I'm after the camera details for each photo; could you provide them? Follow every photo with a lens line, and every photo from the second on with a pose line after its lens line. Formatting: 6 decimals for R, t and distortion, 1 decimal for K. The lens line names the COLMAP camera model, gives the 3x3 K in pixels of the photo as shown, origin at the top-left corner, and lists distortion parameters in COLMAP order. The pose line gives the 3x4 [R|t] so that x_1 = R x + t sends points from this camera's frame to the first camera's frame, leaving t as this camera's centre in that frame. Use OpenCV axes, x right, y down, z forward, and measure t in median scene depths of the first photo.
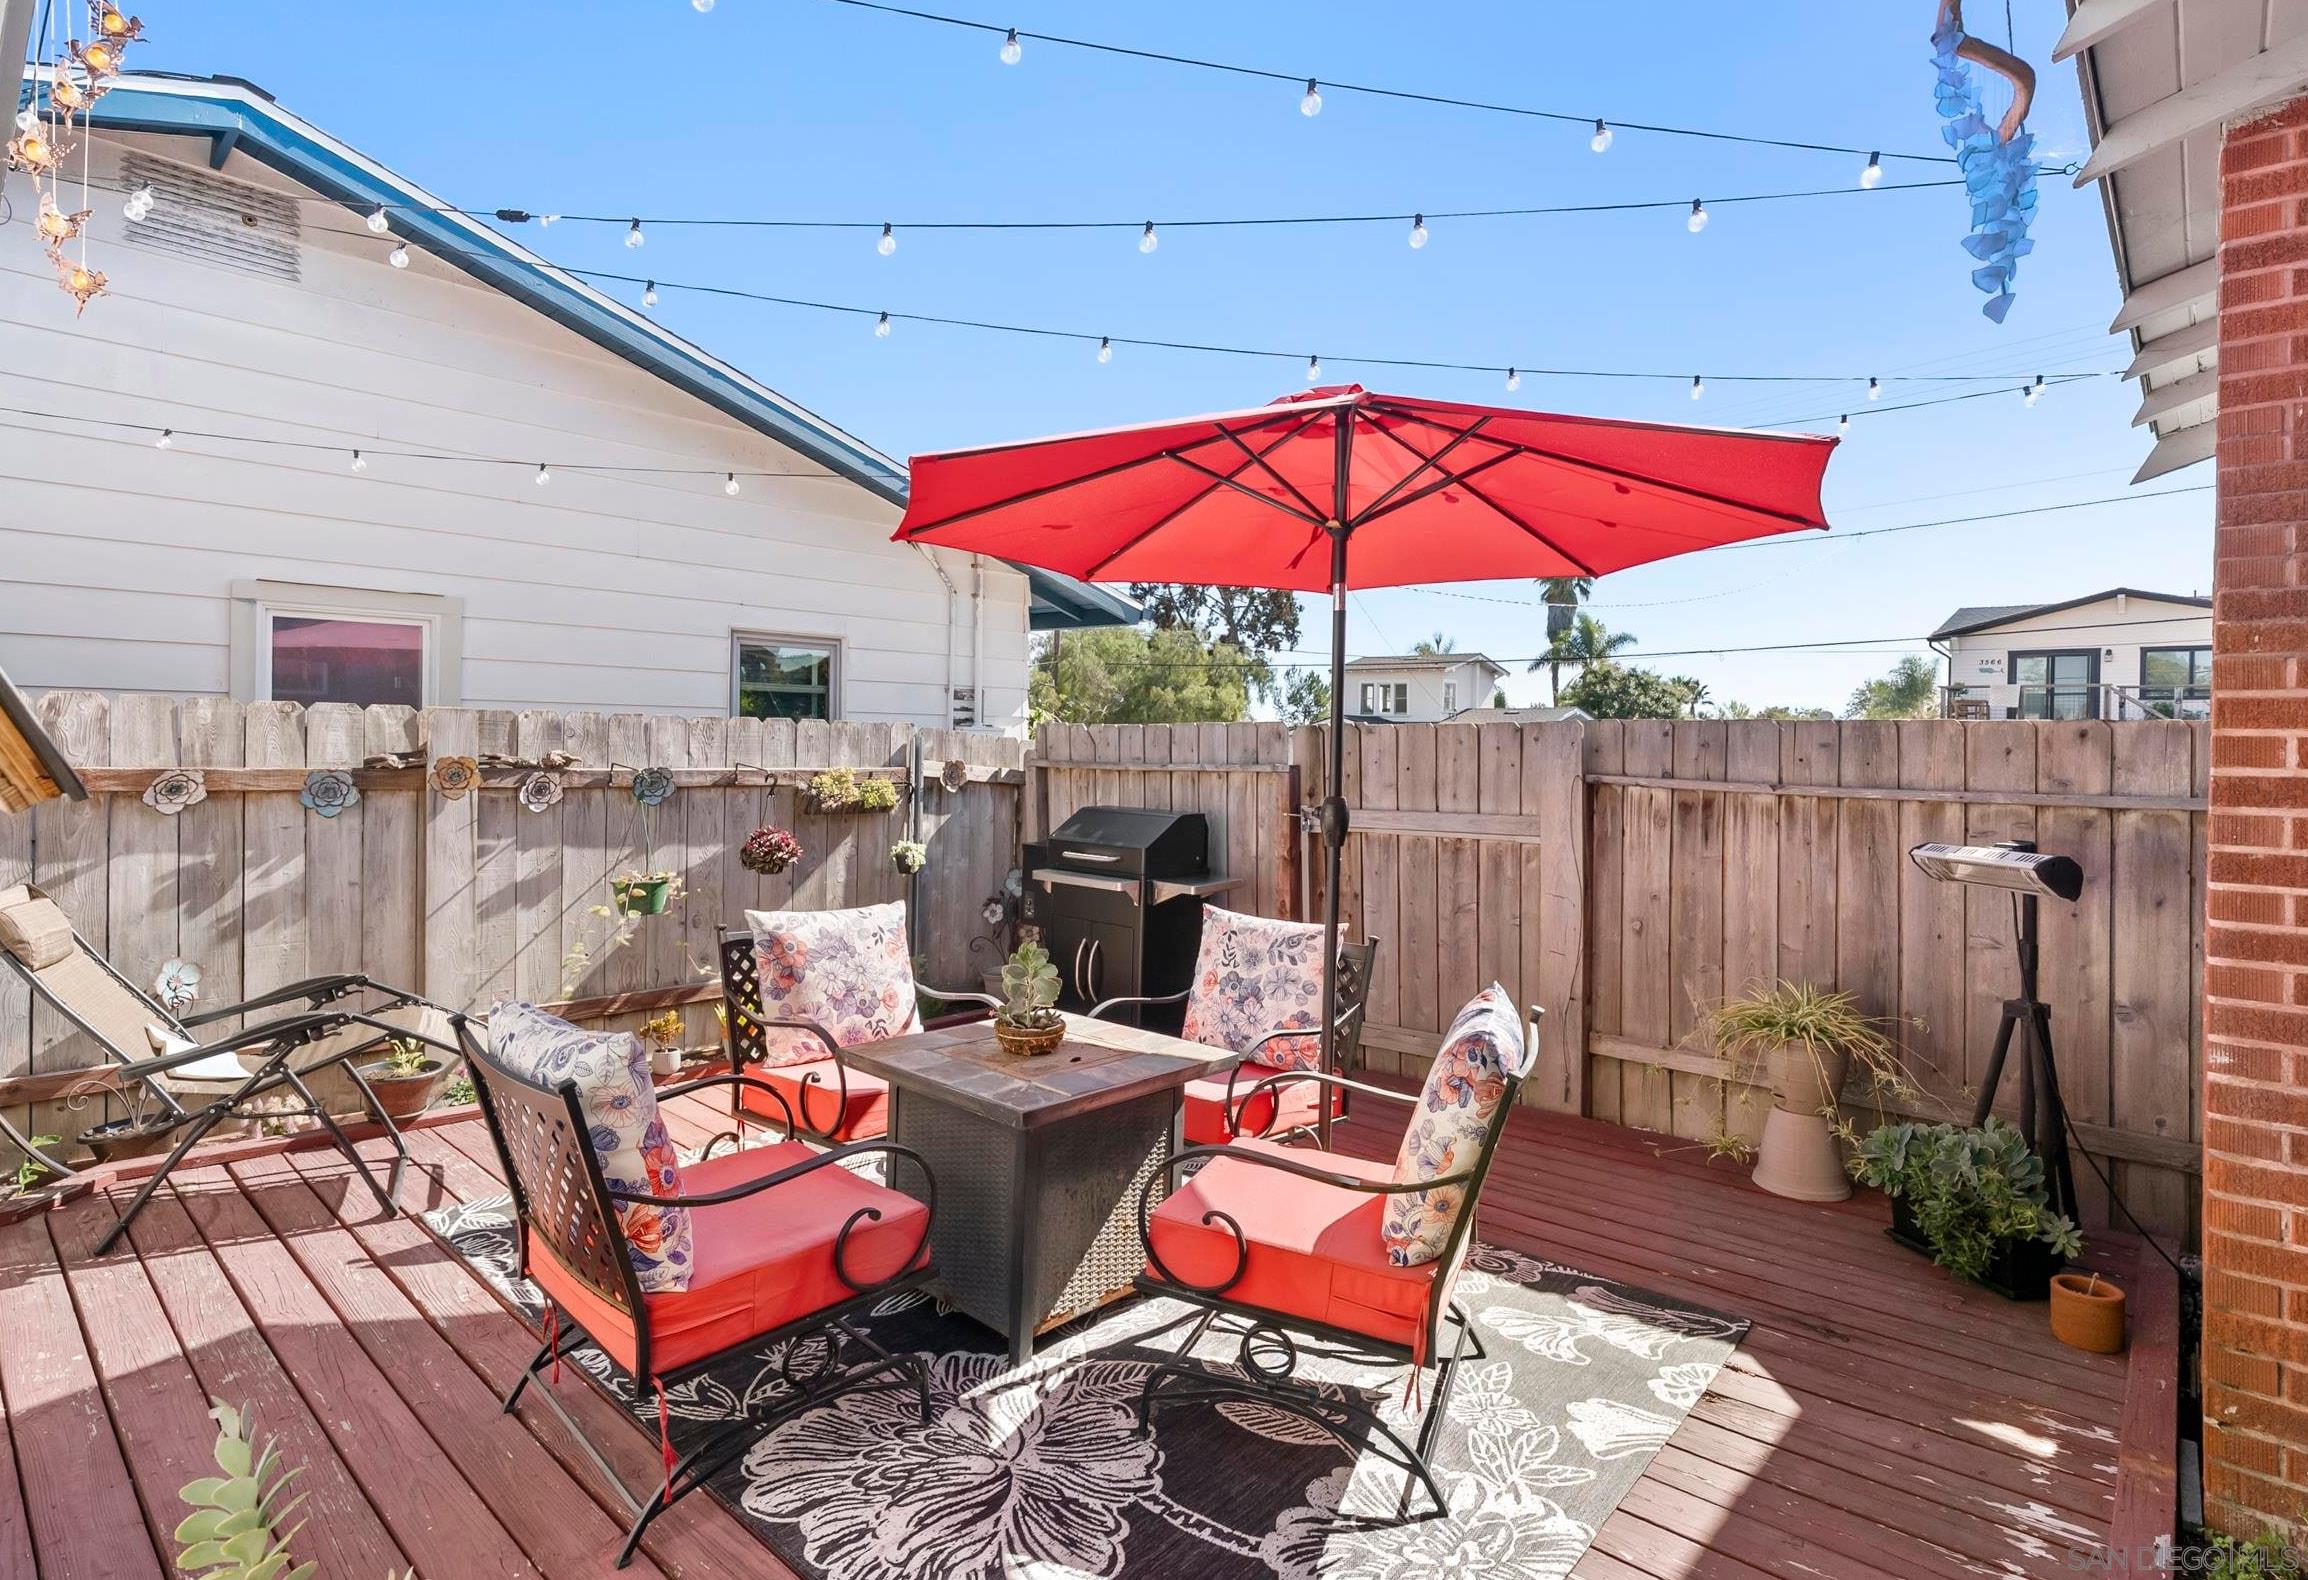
lens RADIAL K [[1155.3, 0, 1172.1], [0, 1155.3, 739.1], [0, 0, 1]] dist [0.002292, -0.000068]
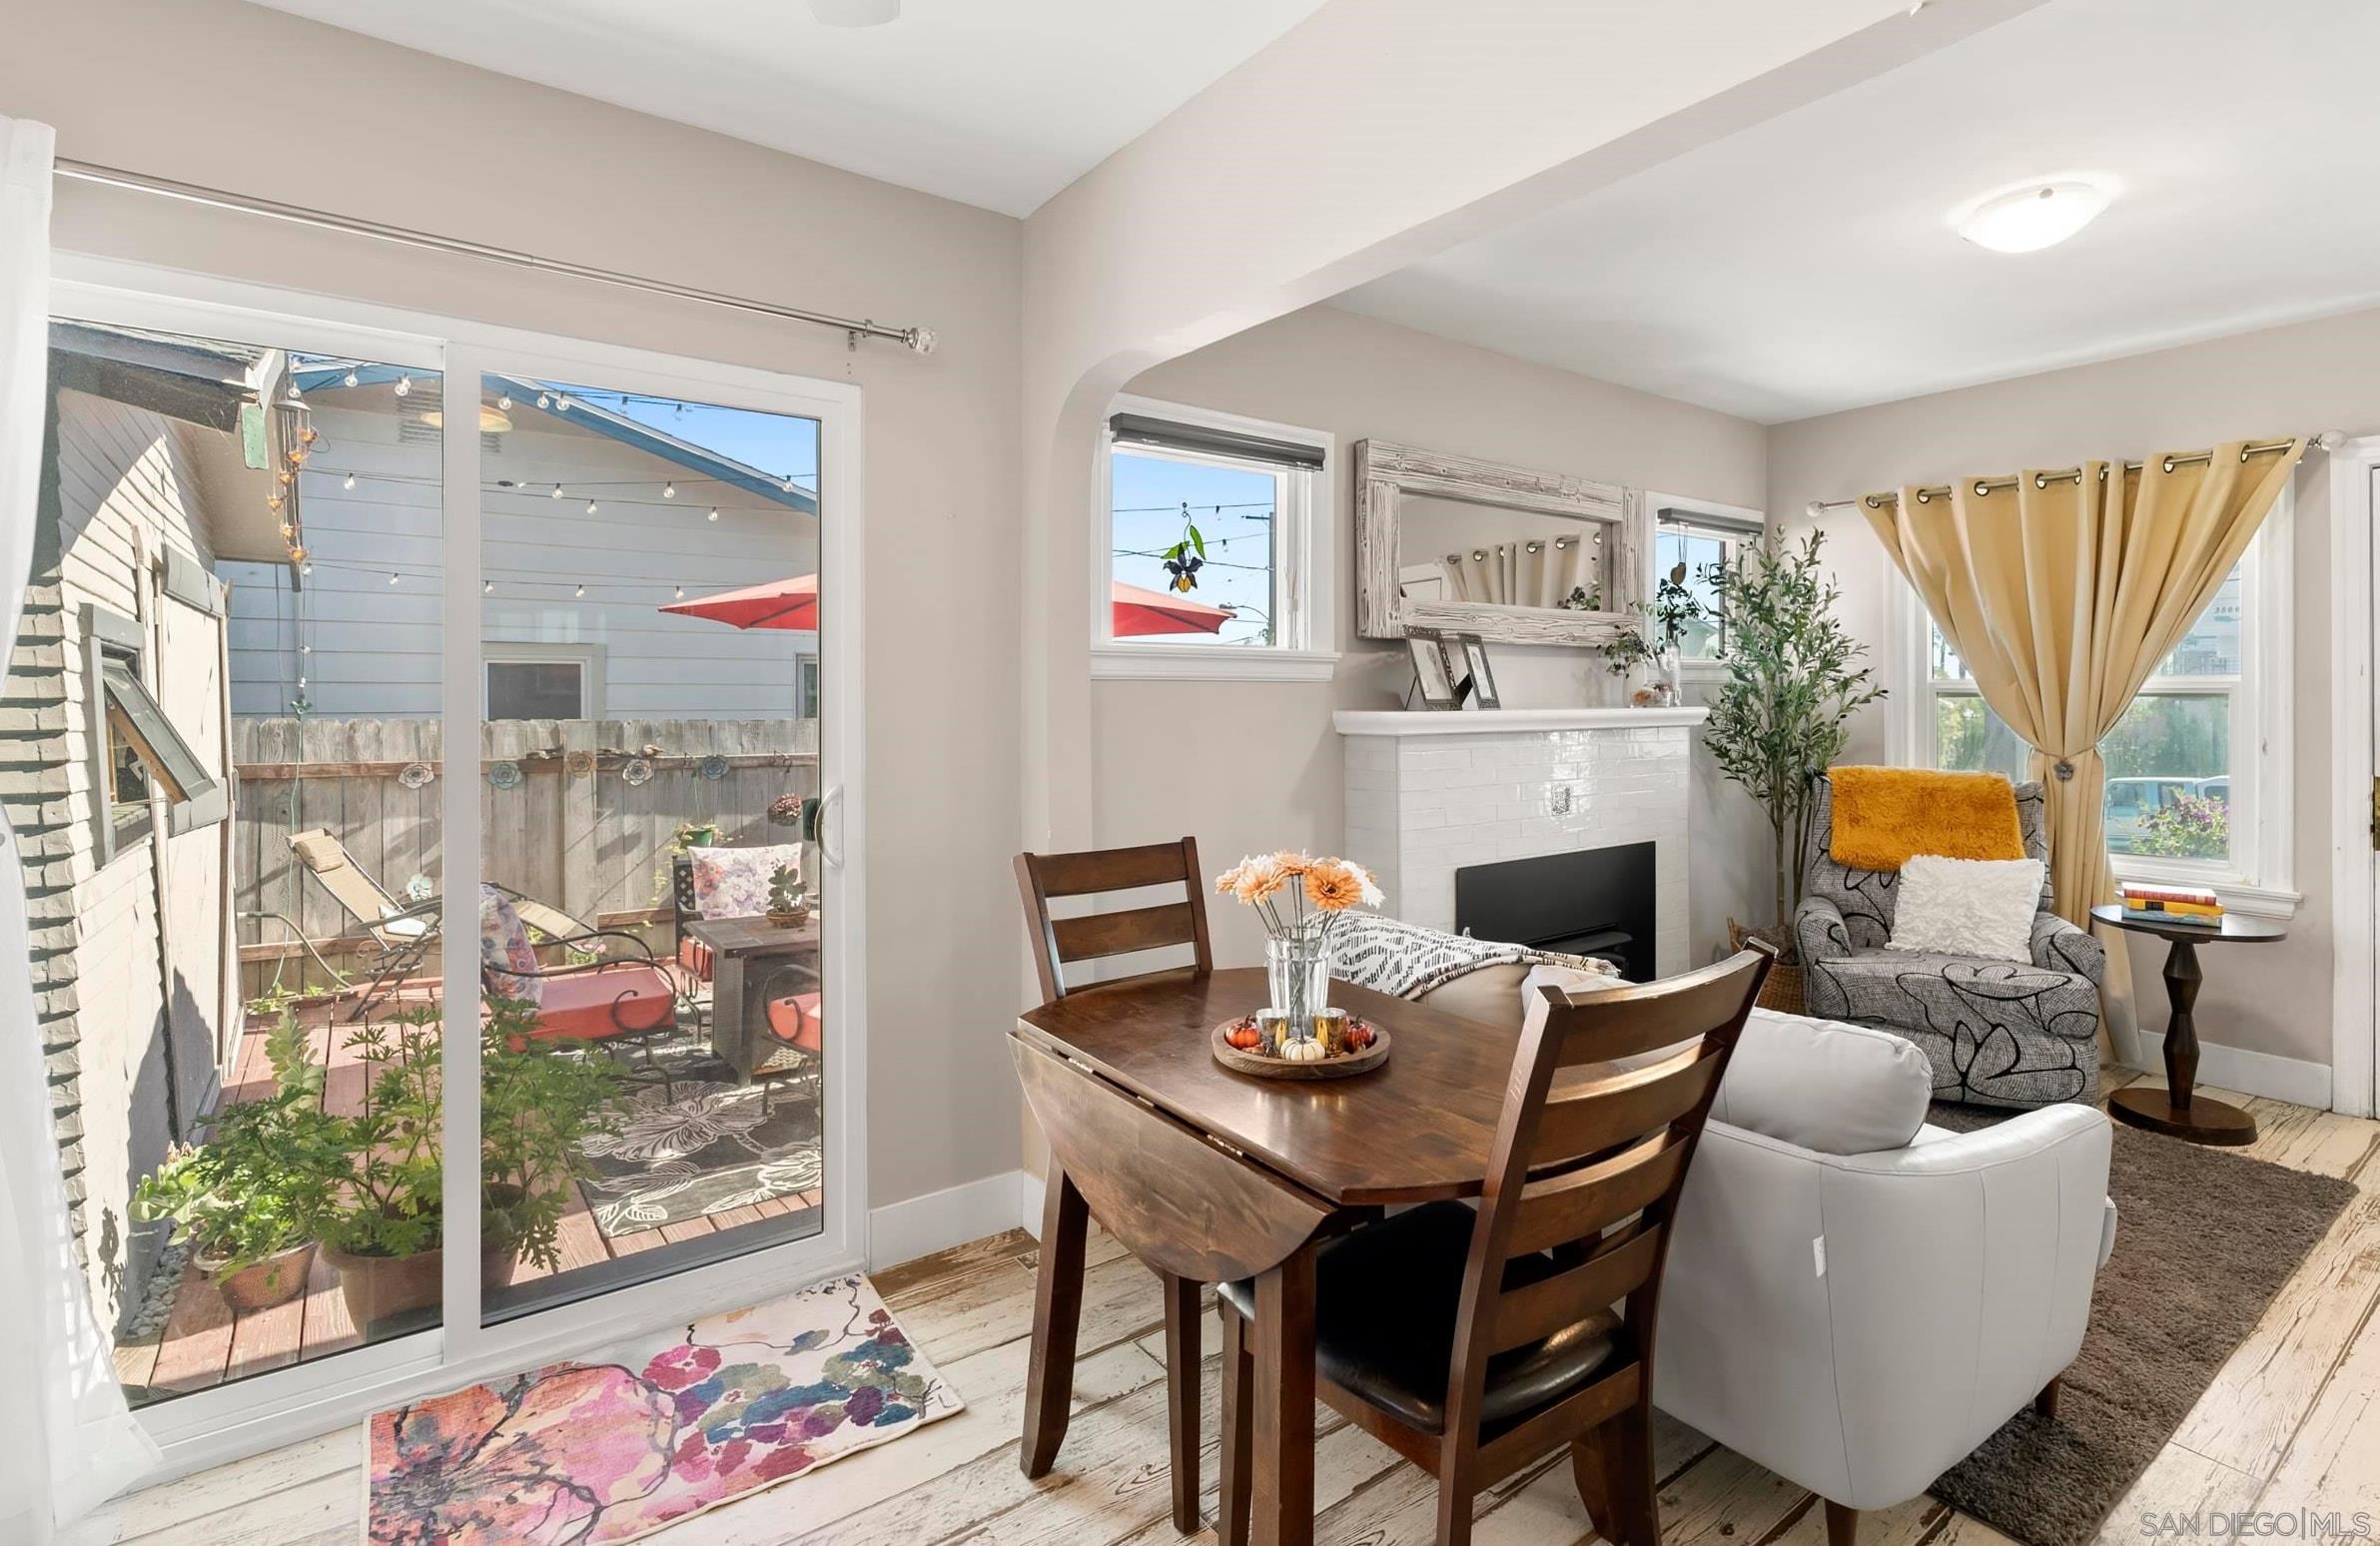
lens RADIAL K [[1129.6, 0, 1216.9], [0, 1129.6, 697.5], [0, 0, 1]] dist [-0.003356, 0.000340]
pose [[0.979957, -0.018741, -0.198325, 0.551571], [0.017902, 0.999822, -0.006020, -0.033884], [0.198402, 0.002349, 0.980118, -0.348370]]
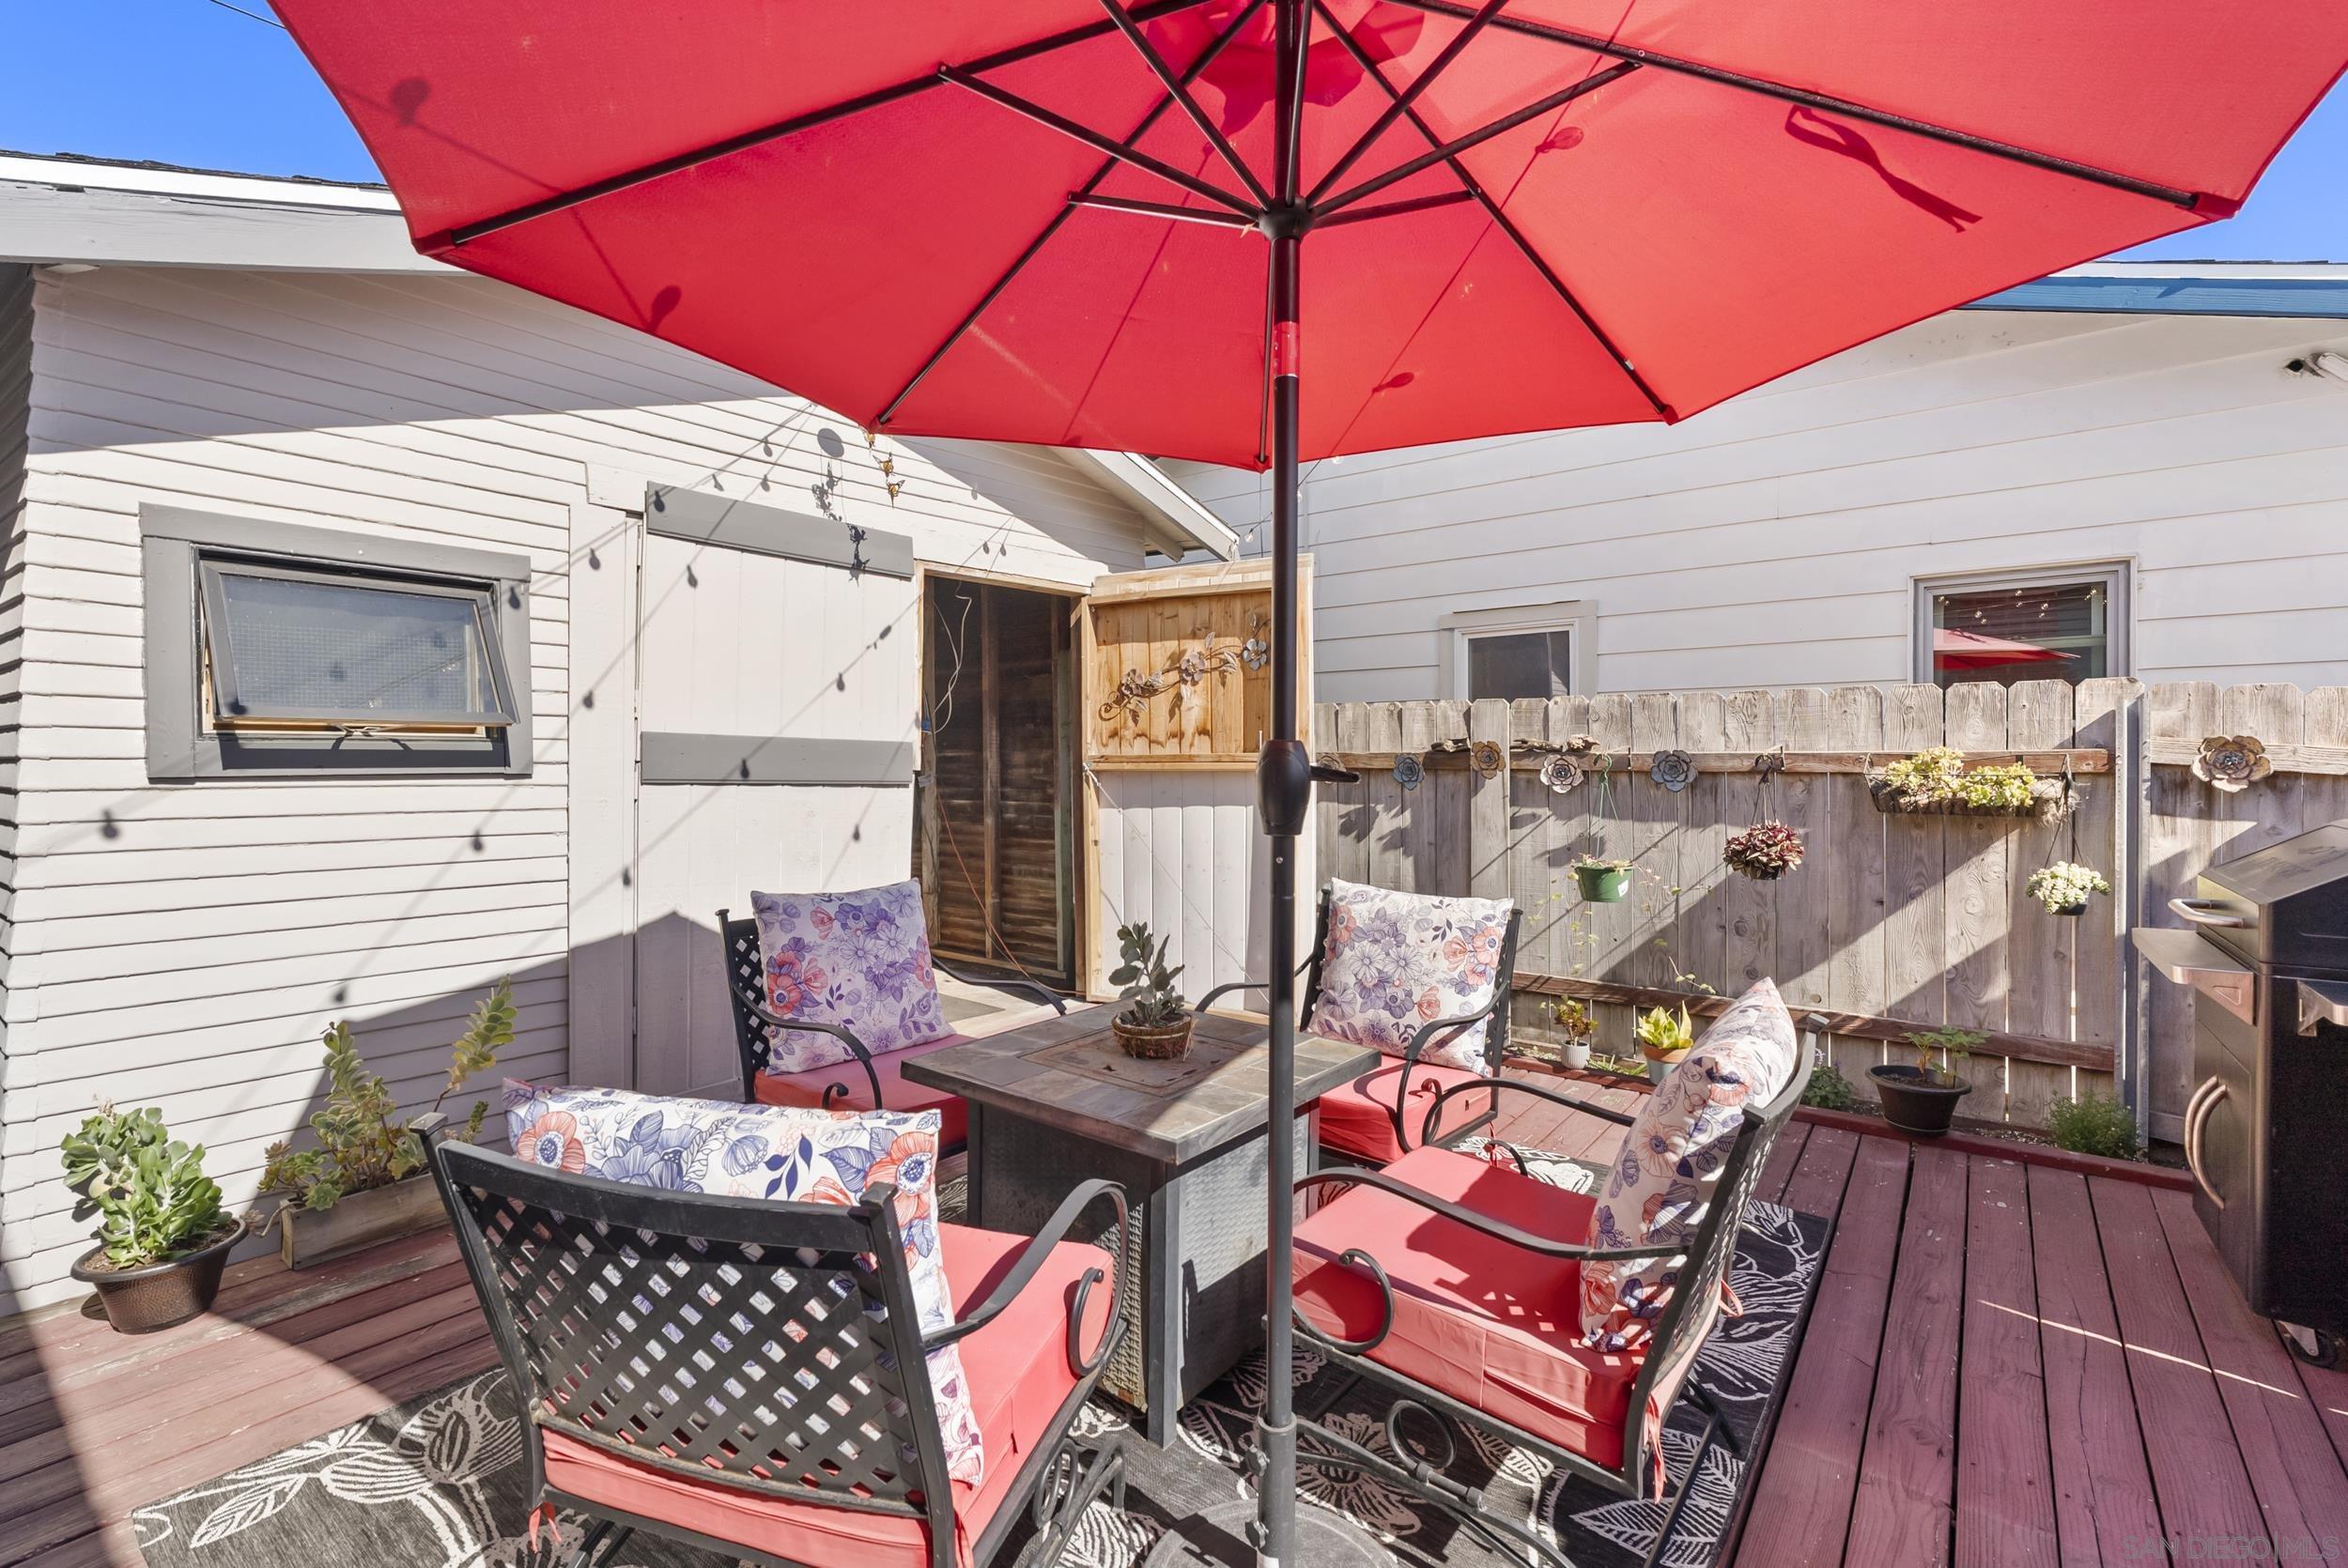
lens RADIAL K [[1062.8, 0, 1173.0], [0, 1062.8, 764.0], [0, 0, 1]] dist [-0.004507, 0.001061]
pose [[0.074266, -0.009660, -0.997192, 0.417428], [0.010514, 0.999905, -0.008903, 0.044410], [0.997183, -0.009823, 0.074360, 0.620479]]
